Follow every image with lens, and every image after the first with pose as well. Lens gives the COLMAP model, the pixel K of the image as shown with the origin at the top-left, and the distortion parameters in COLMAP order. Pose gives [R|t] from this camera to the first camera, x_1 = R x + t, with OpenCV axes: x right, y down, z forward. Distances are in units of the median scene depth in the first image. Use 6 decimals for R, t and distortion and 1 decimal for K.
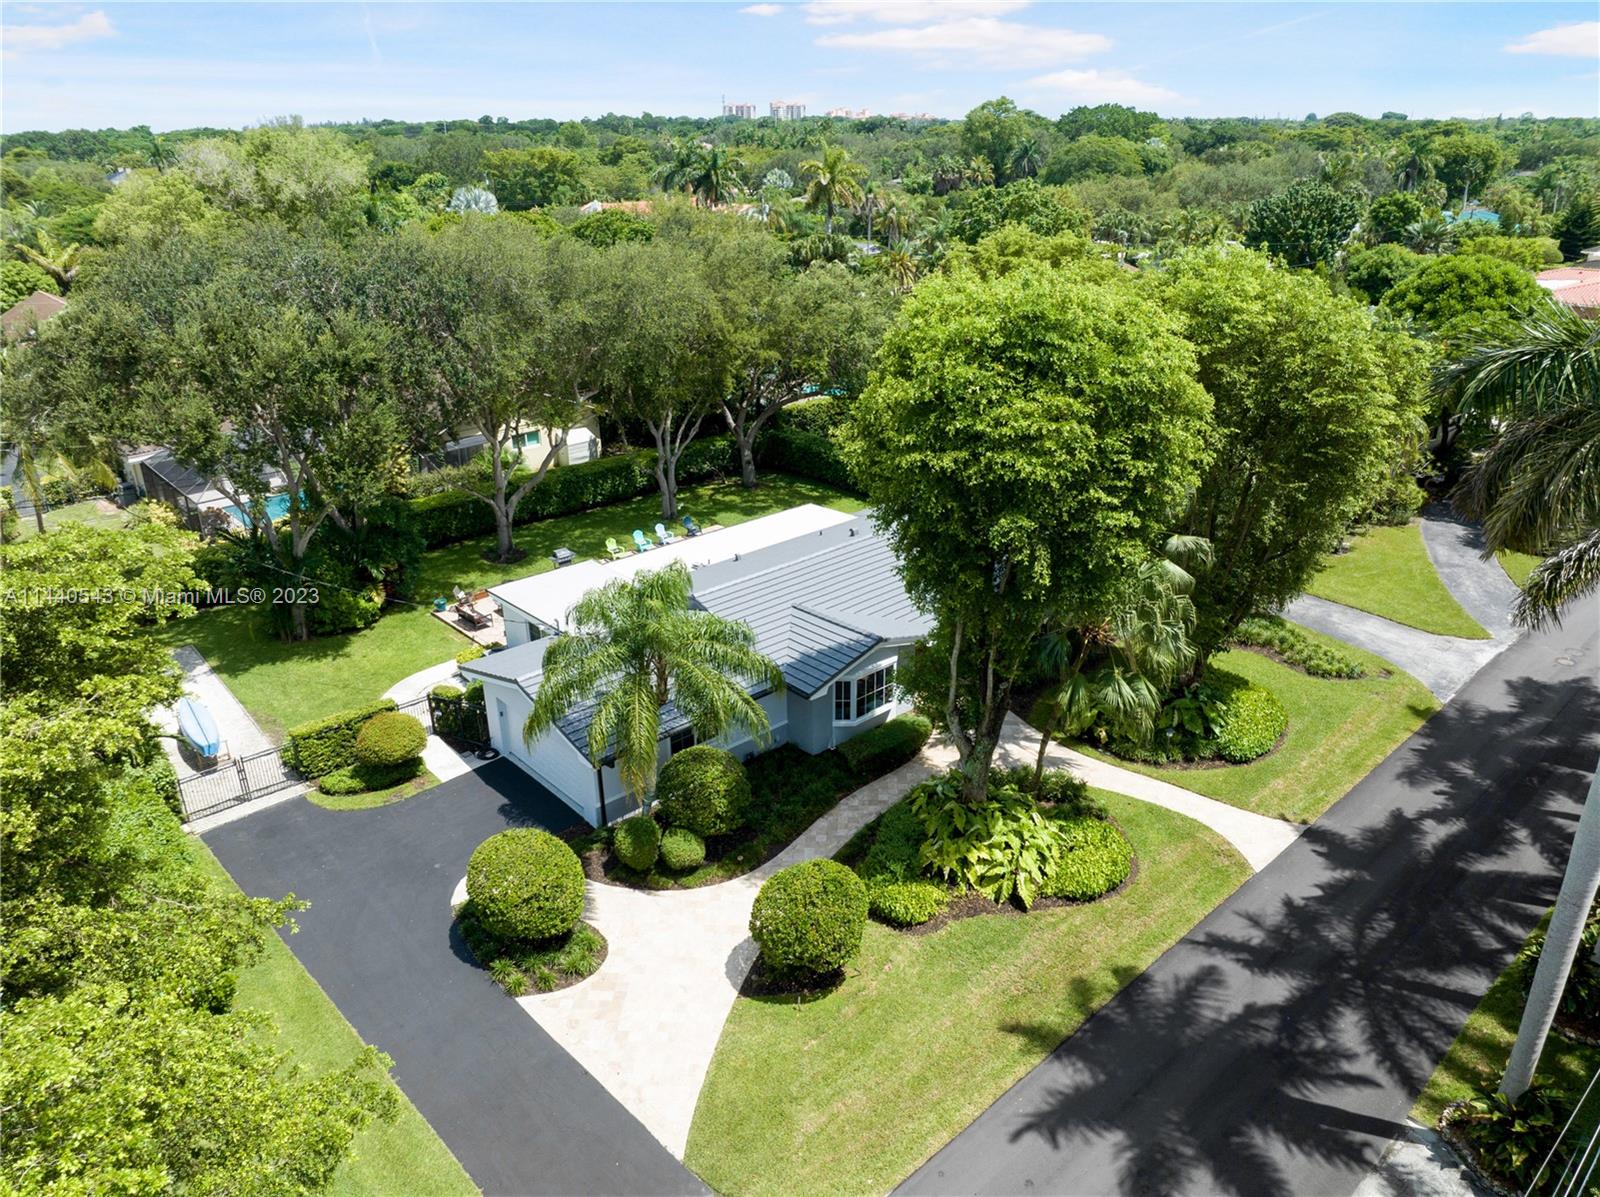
lens RADIAL K [[1119.1, 0, 790.6], [0, 1119.1, 595.3], [0, 0, 1]] dist [-0.002936, -0.002890]
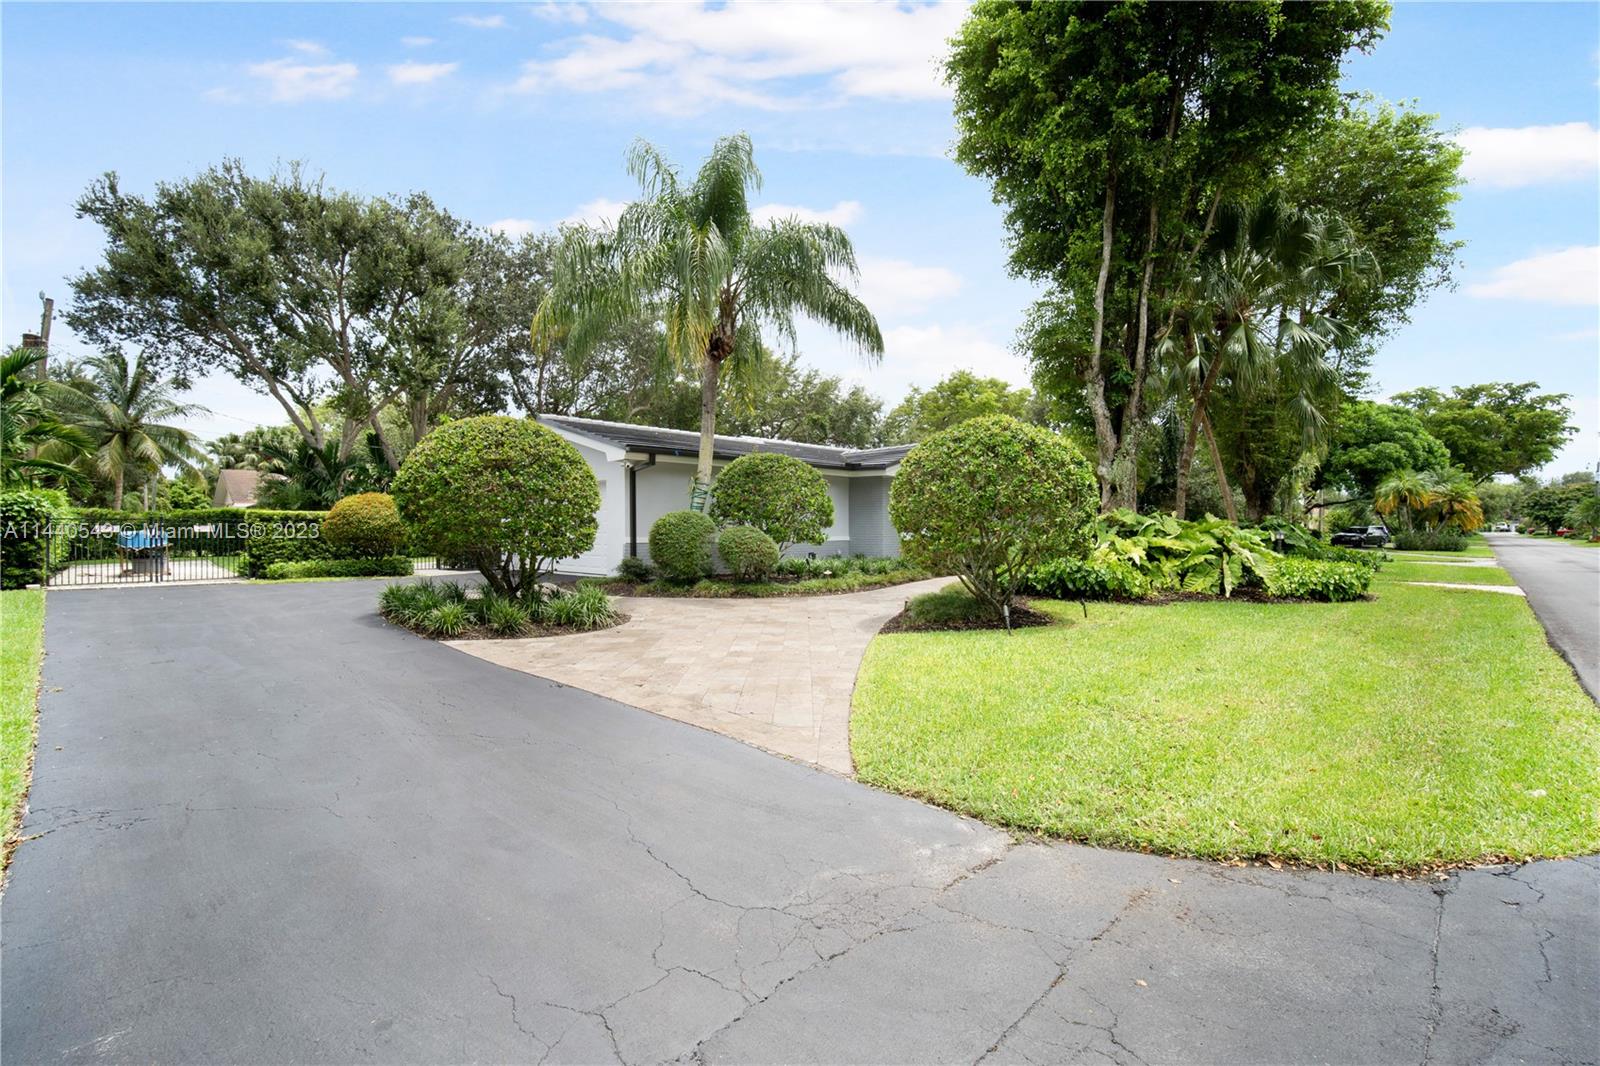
lens RADIAL K [[691.8, 0, 795.8], [0, 691.8, 538.2], [0, 0, 1]] dist [-0.001605, 0.000209]
pose [[0.998339, 0.006789, 0.057203, -0.093115], [0.015392, 0.925493, -0.378452, 0.392989], [-0.055511, 0.378704, 0.923852, 0.615041]]
